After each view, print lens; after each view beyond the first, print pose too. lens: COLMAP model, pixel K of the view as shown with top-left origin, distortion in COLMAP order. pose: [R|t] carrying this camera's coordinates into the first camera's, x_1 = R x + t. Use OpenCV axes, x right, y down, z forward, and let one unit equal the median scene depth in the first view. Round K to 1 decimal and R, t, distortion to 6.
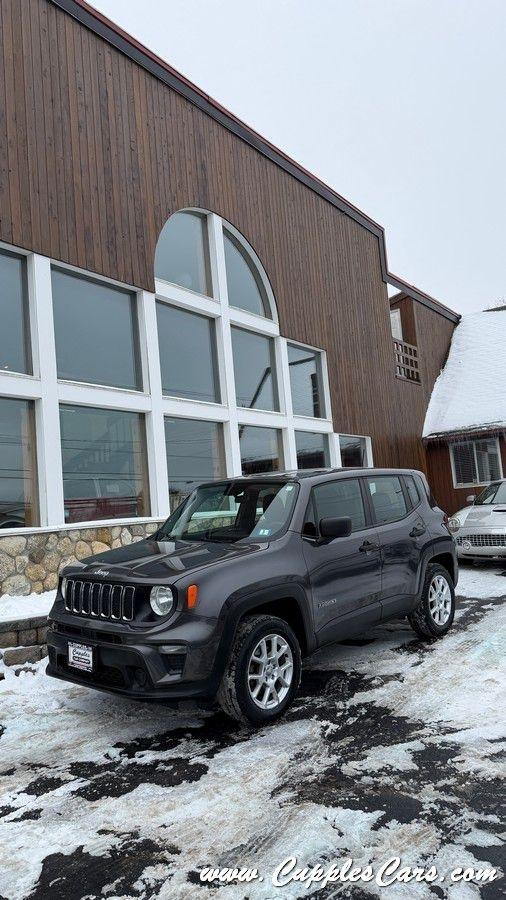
lens RADIAL K [[621.8, 0, 253.9], [0, 621.8, 467.4], [0, 0, 1]] dist [0.006606, 0.001270]
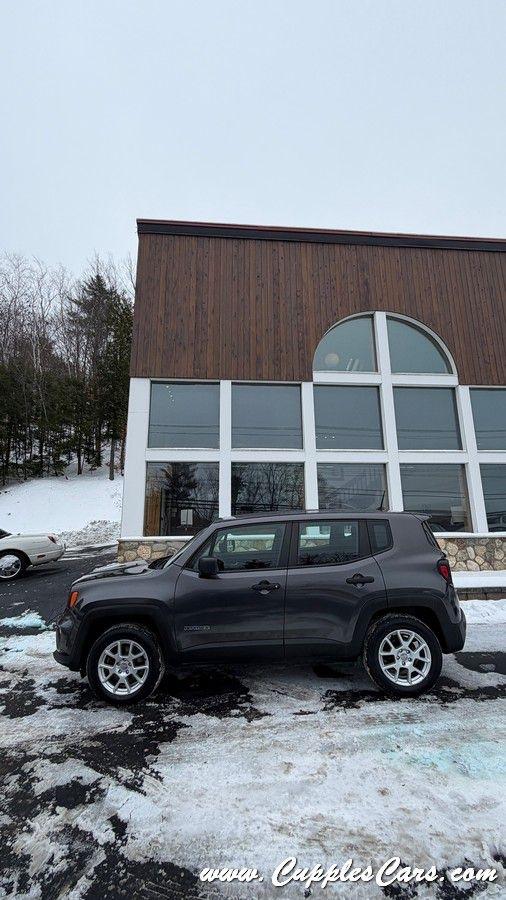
lens RADIAL K [[375.8, 0, 253.0], [0, 375.8, 450.0], [0, 0, 1]] dist [0.000180, 0.000071]
pose [[0.652788, -0.076669, -0.753651, 0.834498], [0.012768, 0.995838, -0.090247, -0.069087], [0.757433, 0.049289, 0.651050, 0.614428]]
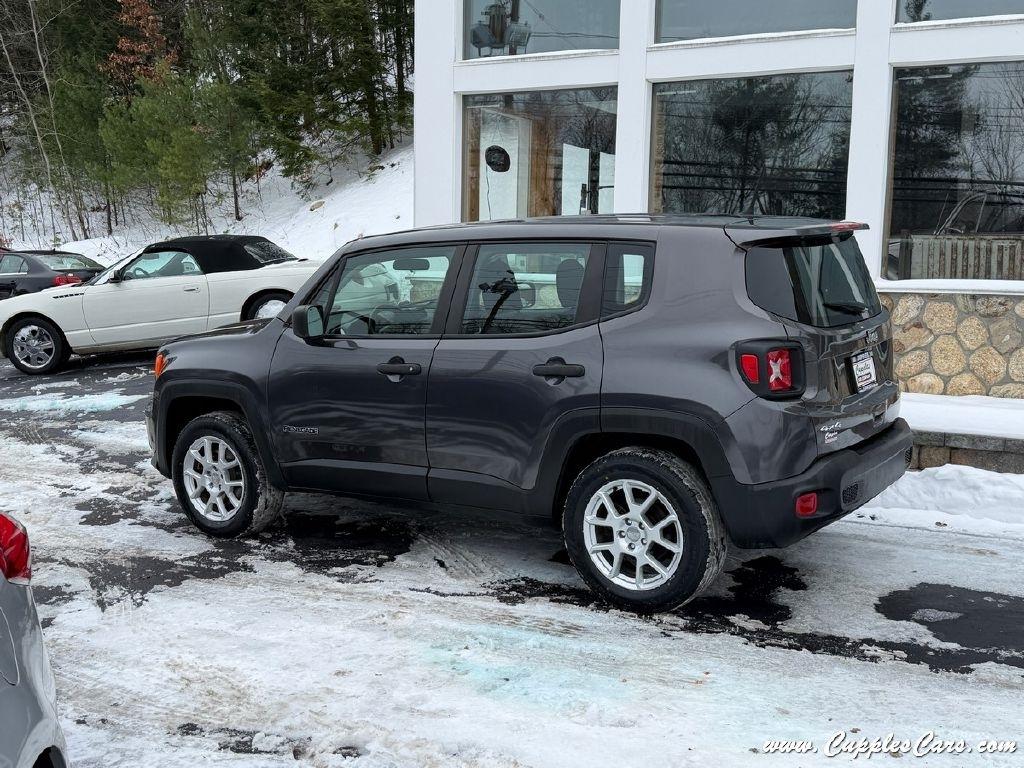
lens RADIAL K [[1143.4, 0, 512.0], [0, 1143.4, 384.0], [0, 0, 1]] dist [0.151142, -0.022313]
pose [[0.130638, 0.195292, -0.972005, 1.456074], [0.051989, 0.977709, 0.203425, -0.079934], [0.990066, -0.077108, 0.117573, 1.153792]]
